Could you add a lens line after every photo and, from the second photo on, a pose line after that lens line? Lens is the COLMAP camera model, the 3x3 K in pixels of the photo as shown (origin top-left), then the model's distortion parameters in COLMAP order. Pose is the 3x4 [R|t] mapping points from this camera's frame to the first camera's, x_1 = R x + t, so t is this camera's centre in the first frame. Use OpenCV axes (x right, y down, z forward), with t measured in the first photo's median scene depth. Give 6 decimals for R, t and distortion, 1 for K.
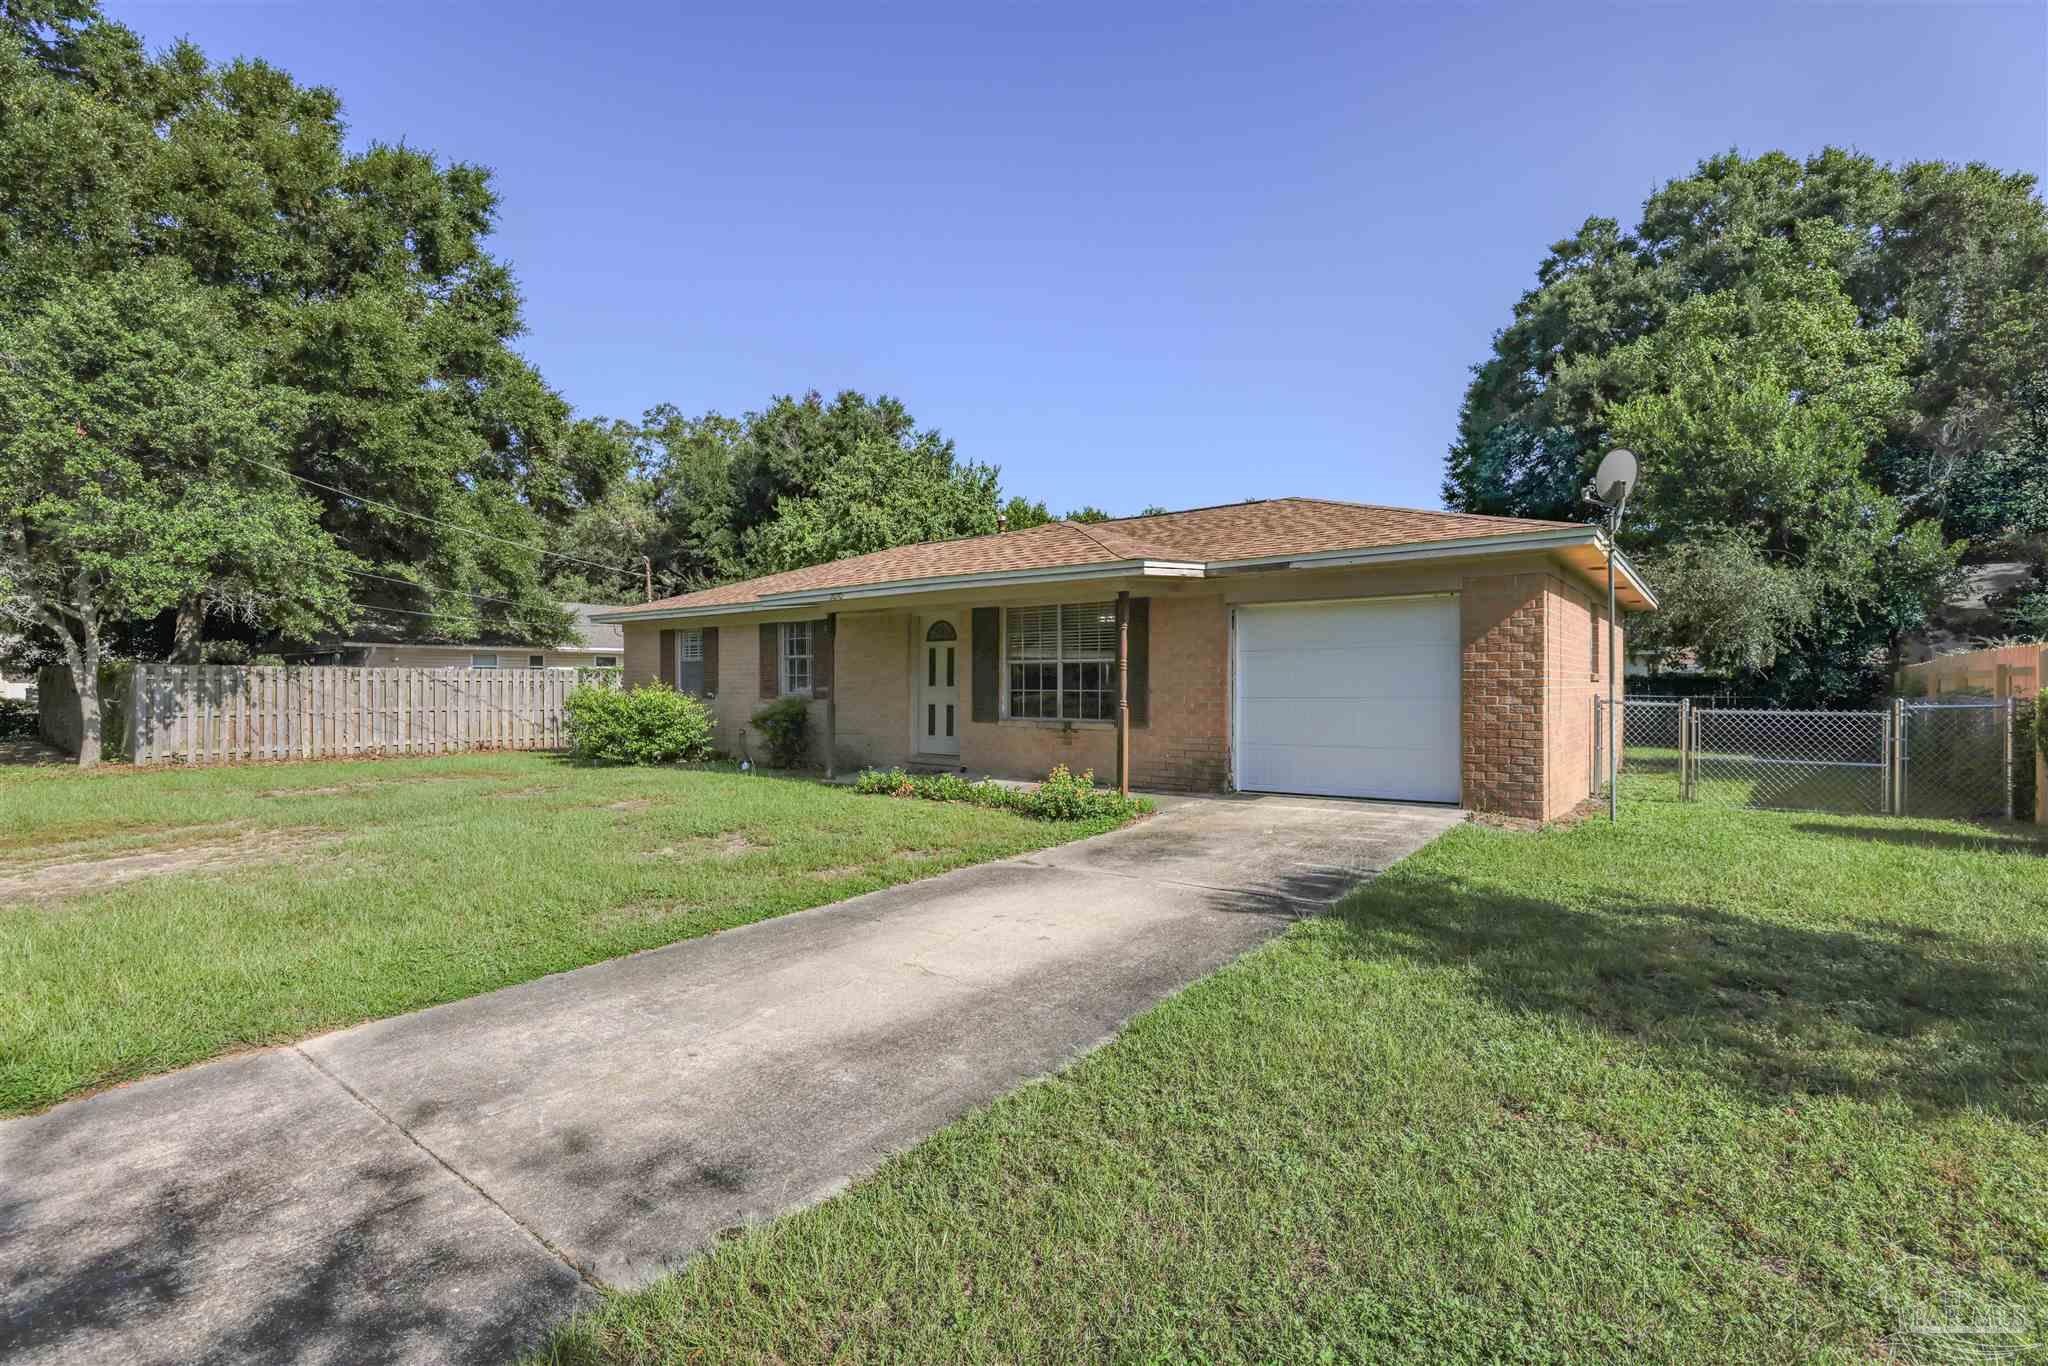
lens RADIAL K [[941.0, 0, 1014.3], [0, 941.0, 685.8], [0, 0, 1]] dist [-0.024360, 0.008410]
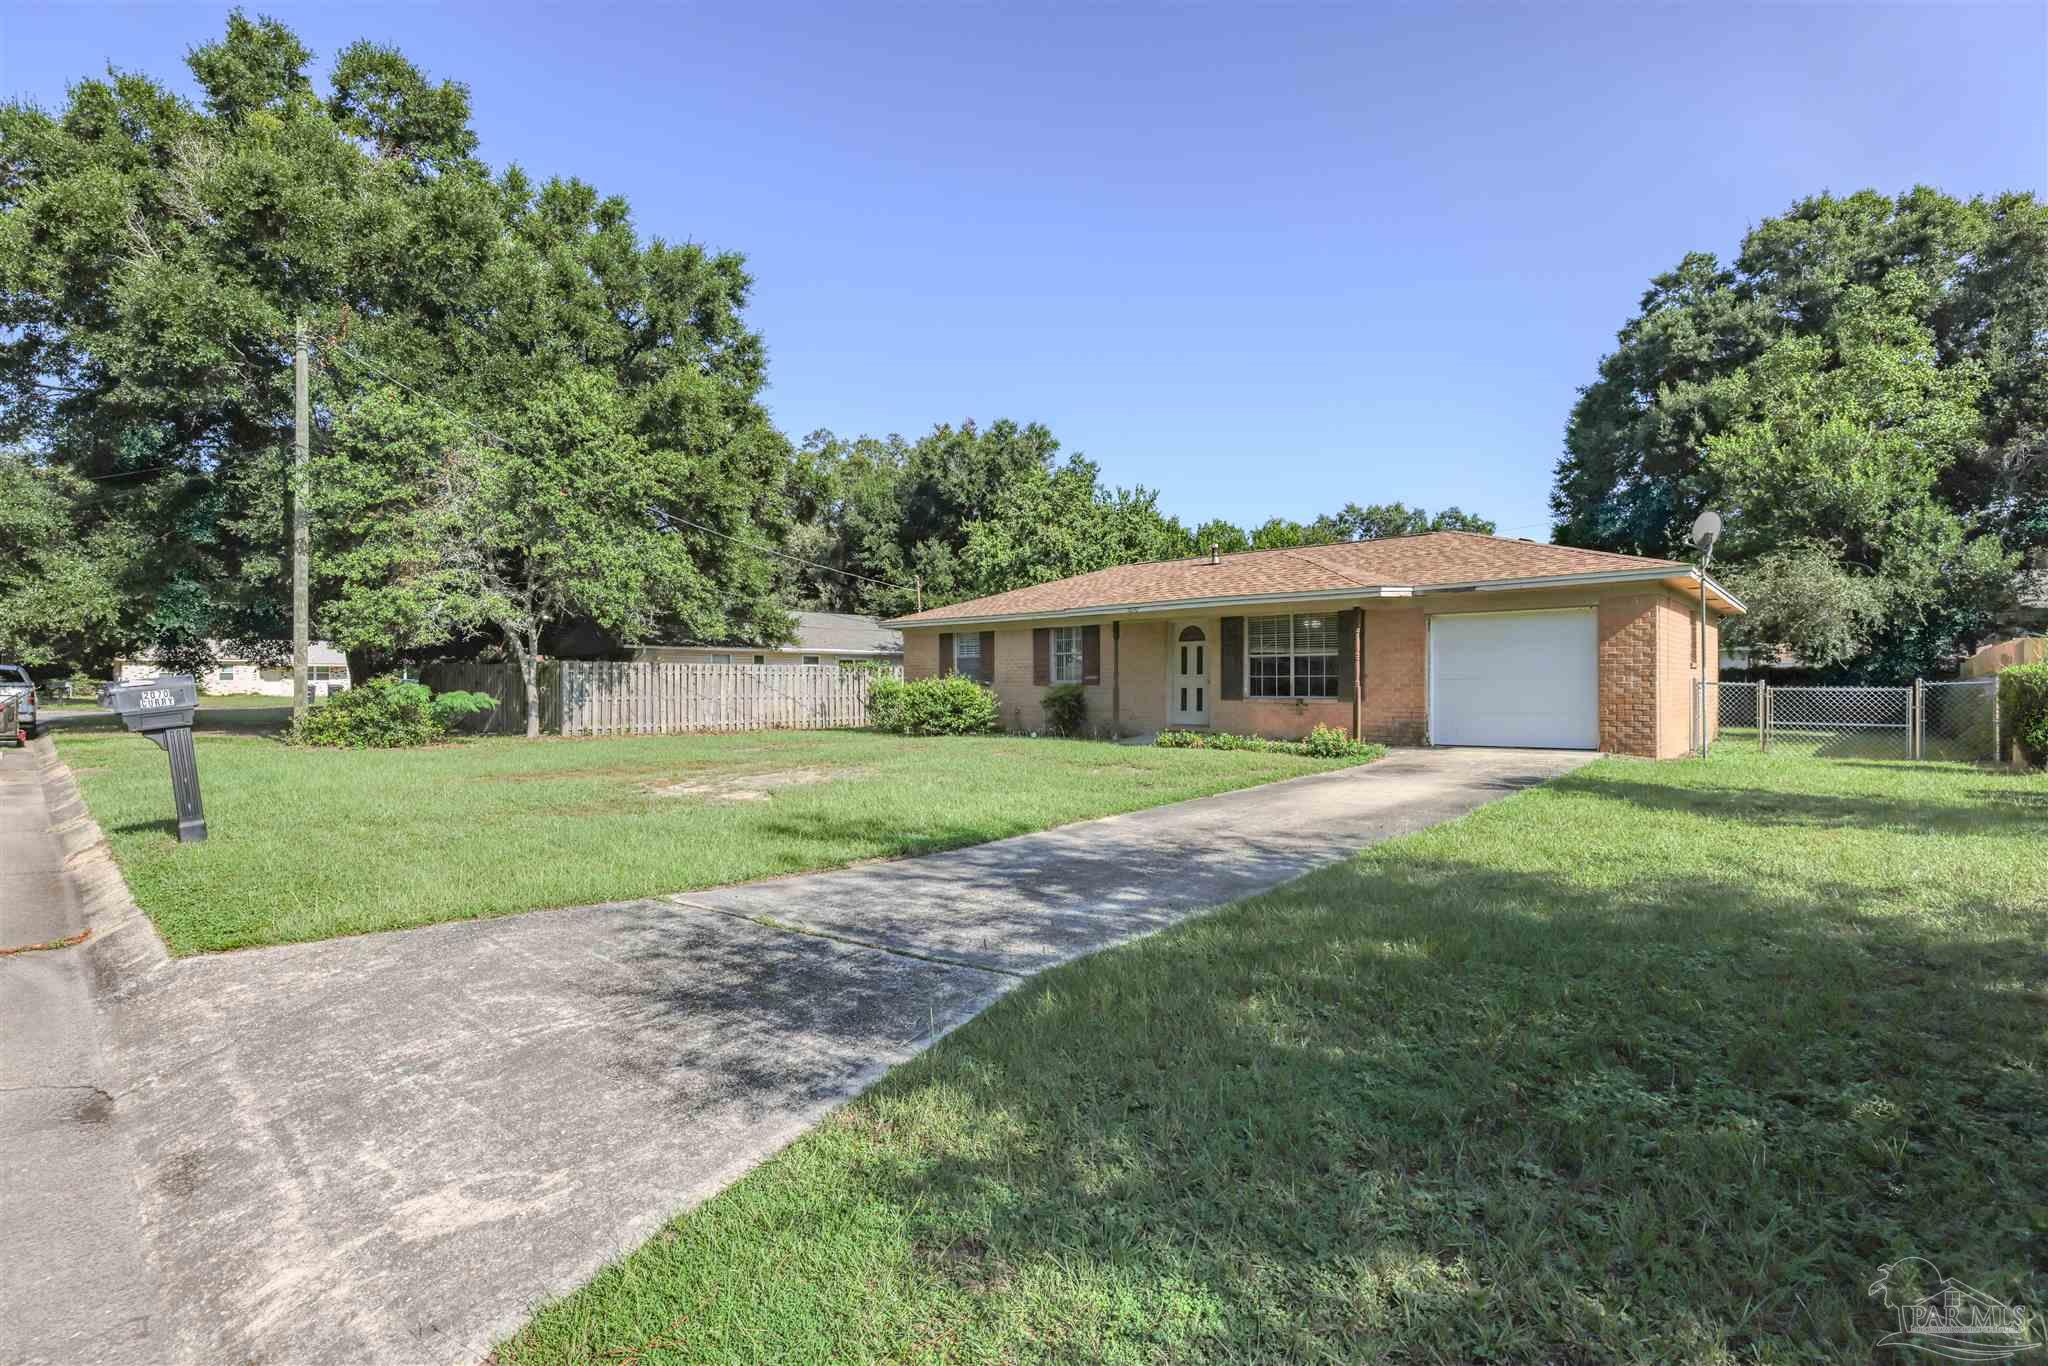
lens RADIAL K [[941.0, 0, 1022.2], [0, 941.0, 679.7], [0, 0, 1]] dist [-0.024360, 0.008410]
pose [[0.997334, -0.002073, -0.072948, -0.156609], [0.001595, 0.999977, -0.006610, 0.011886], [0.072960, 0.006476, 0.997314, -0.260828]]
